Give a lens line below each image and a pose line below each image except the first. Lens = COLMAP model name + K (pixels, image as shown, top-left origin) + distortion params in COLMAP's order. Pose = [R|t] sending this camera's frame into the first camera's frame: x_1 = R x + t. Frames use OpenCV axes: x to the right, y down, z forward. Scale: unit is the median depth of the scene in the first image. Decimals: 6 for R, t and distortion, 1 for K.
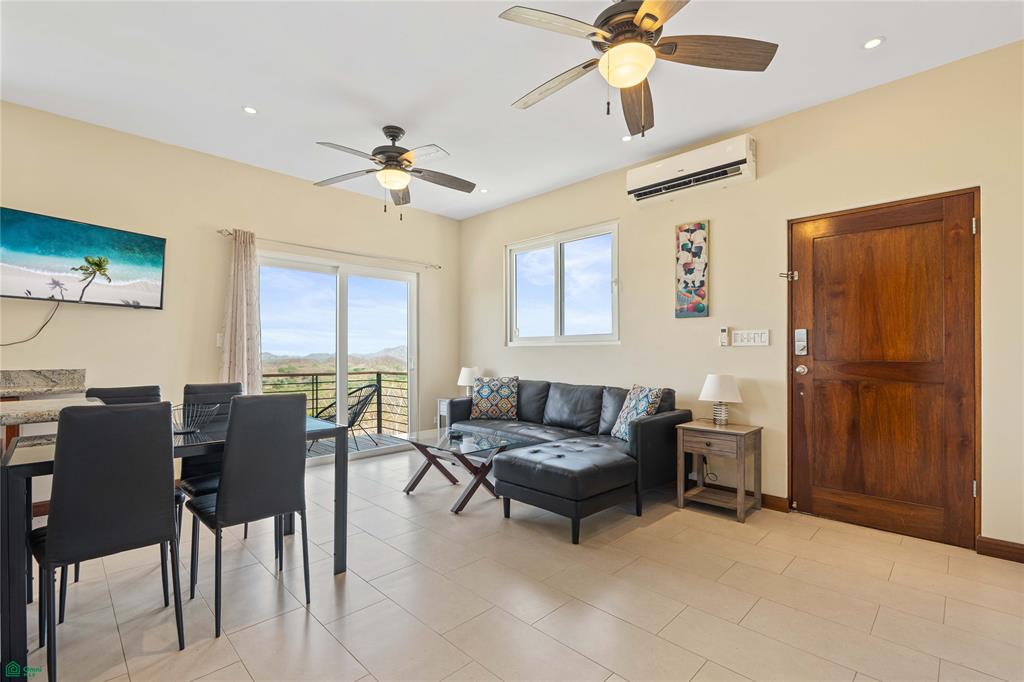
lens RADIAL K [[460.1, 0, 512.0], [0, 460.1, 341.0], [0, 0, 1]] dist [0.000528, 0.000041]
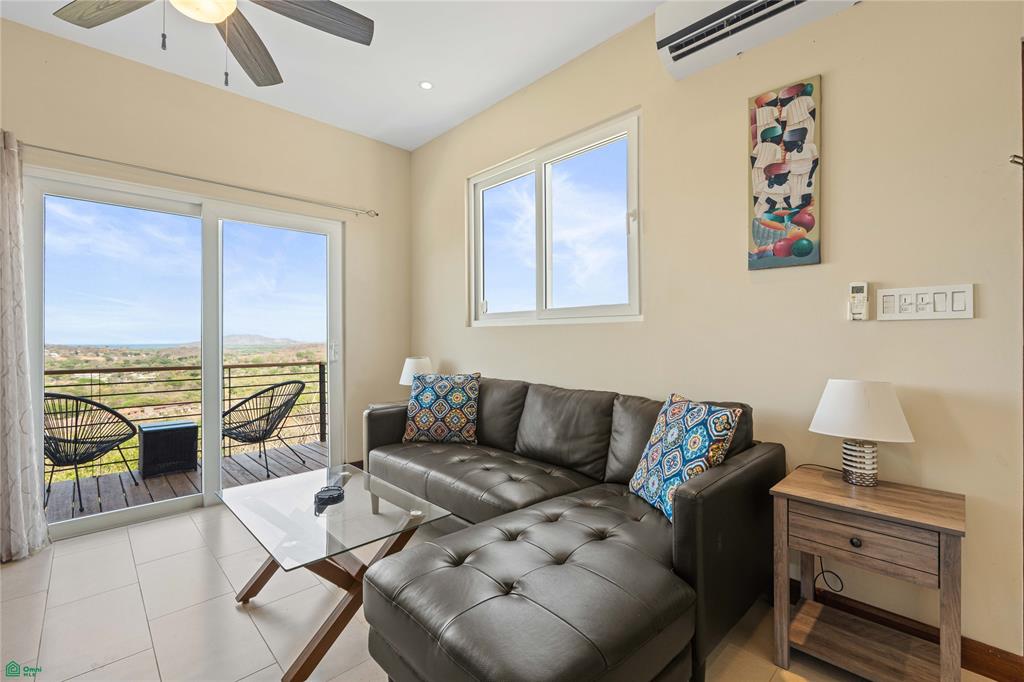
lens RADIAL K [[448.1, 0, 512.1], [0, 448.1, 330.4], [0, 0, 1]] dist [-0.000211, 0.000033]
pose [[0.999715, -0.005160, -0.023326, 0.087981], [0.005420, 0.999924, 0.011100, 0.012654], [0.023267, -0.011223, 0.999666, 0.454313]]
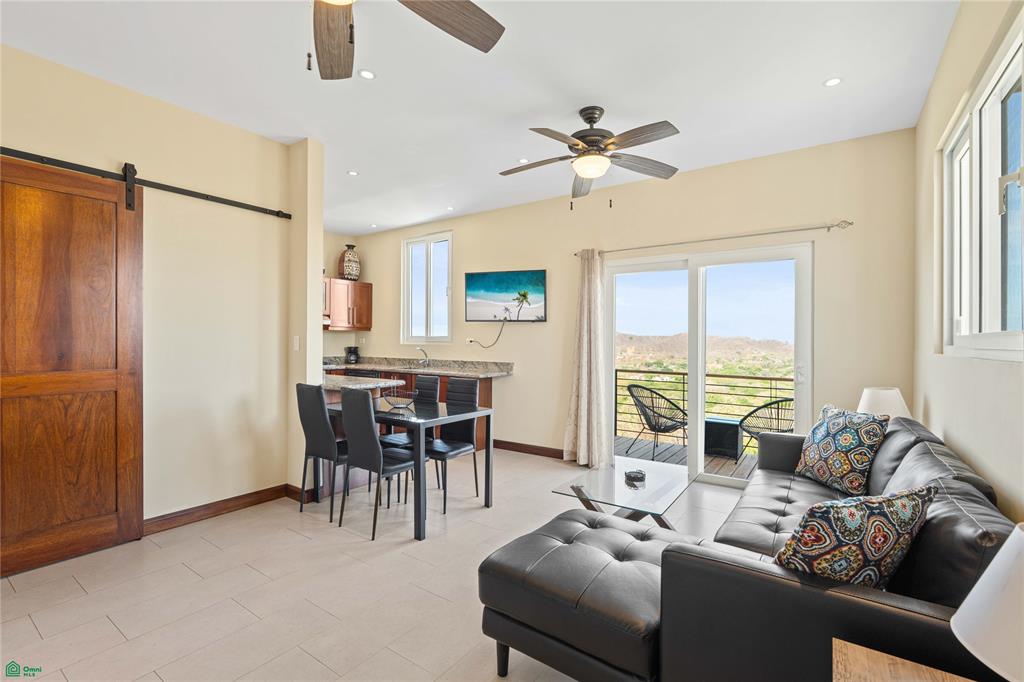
lens RADIAL K [[450.2, 0, 513.7], [0, 450.2, 339.6], [0, 0, 1]] dist [-0.000296, -0.000115]
pose [[0.166190, 0.000274, -0.986094, 0.517092], [0.019618, 0.999801, 0.003584, -0.019807], [0.985899, -0.019941, 0.166152, 0.623619]]
